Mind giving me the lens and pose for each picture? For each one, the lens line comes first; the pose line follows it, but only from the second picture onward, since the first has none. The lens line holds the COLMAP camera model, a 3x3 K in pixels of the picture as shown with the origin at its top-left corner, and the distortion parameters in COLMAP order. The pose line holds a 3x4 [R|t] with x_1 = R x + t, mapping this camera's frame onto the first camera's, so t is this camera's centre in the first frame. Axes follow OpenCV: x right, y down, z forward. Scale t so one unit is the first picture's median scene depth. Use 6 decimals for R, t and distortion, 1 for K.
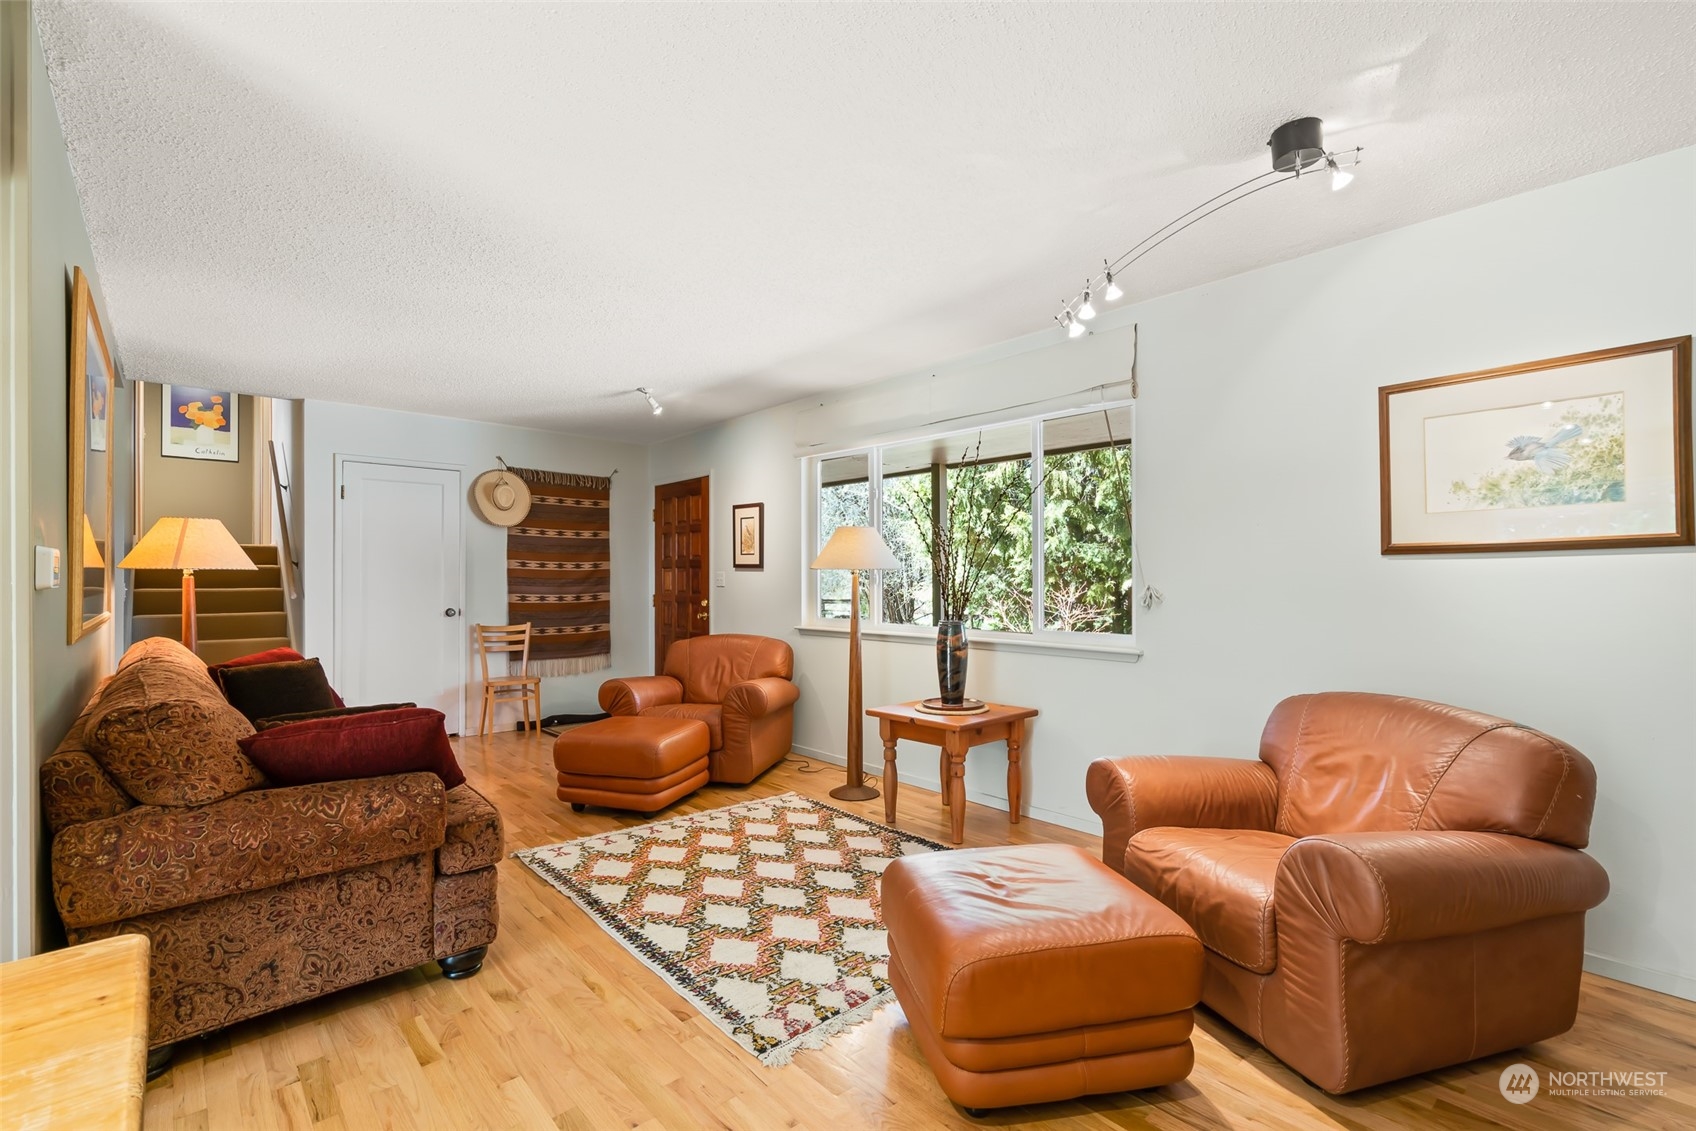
lens RADIAL K [[770.7, 0, 838.9], [0, 770.7, 596.1], [0, 0, 1]] dist [-0.000191, 0.000199]
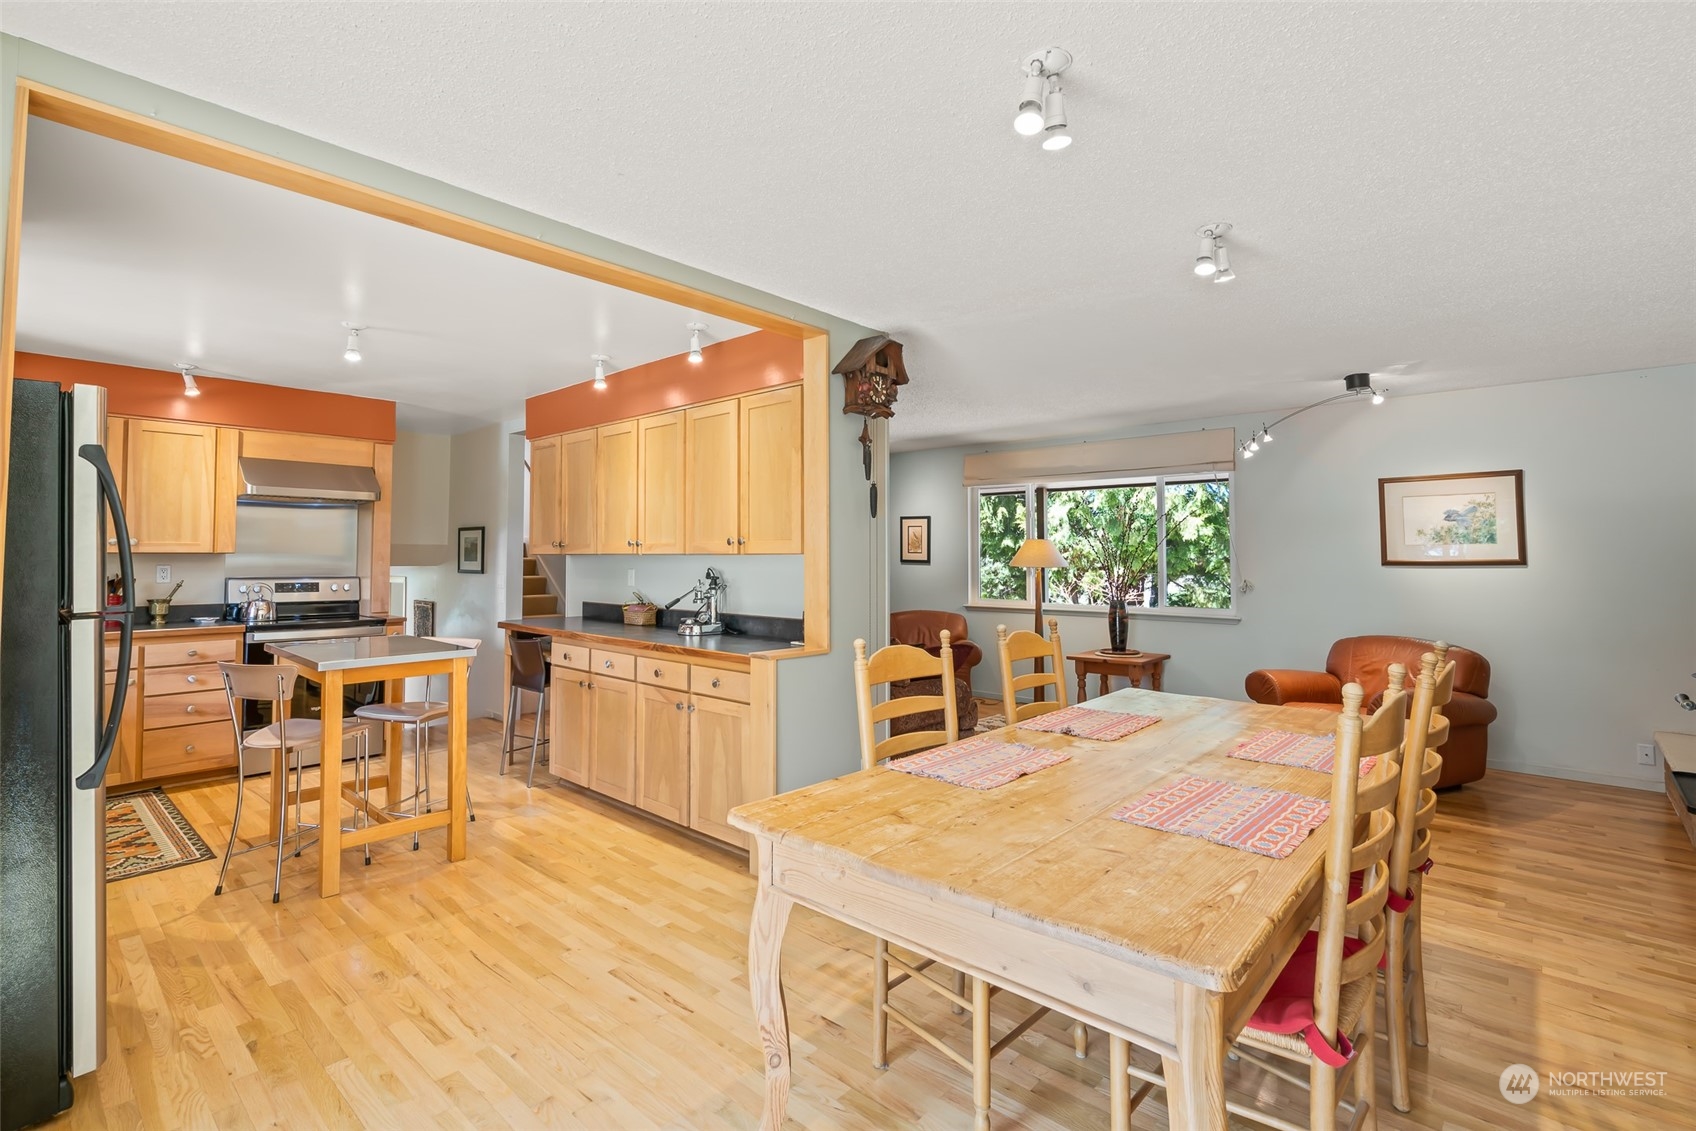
lens RADIAL K [[770.7, 0, 849.7], [0, 770.7, 553.8], [0, 0, 1]] dist [-0.000191, 0.000199]
pose [[0.994116, 0.006474, 0.108129, -0.591284], [-0.003070, 0.999496, -0.031611, -0.012862], [-0.108280, 0.031093, 0.993634, -0.551644]]
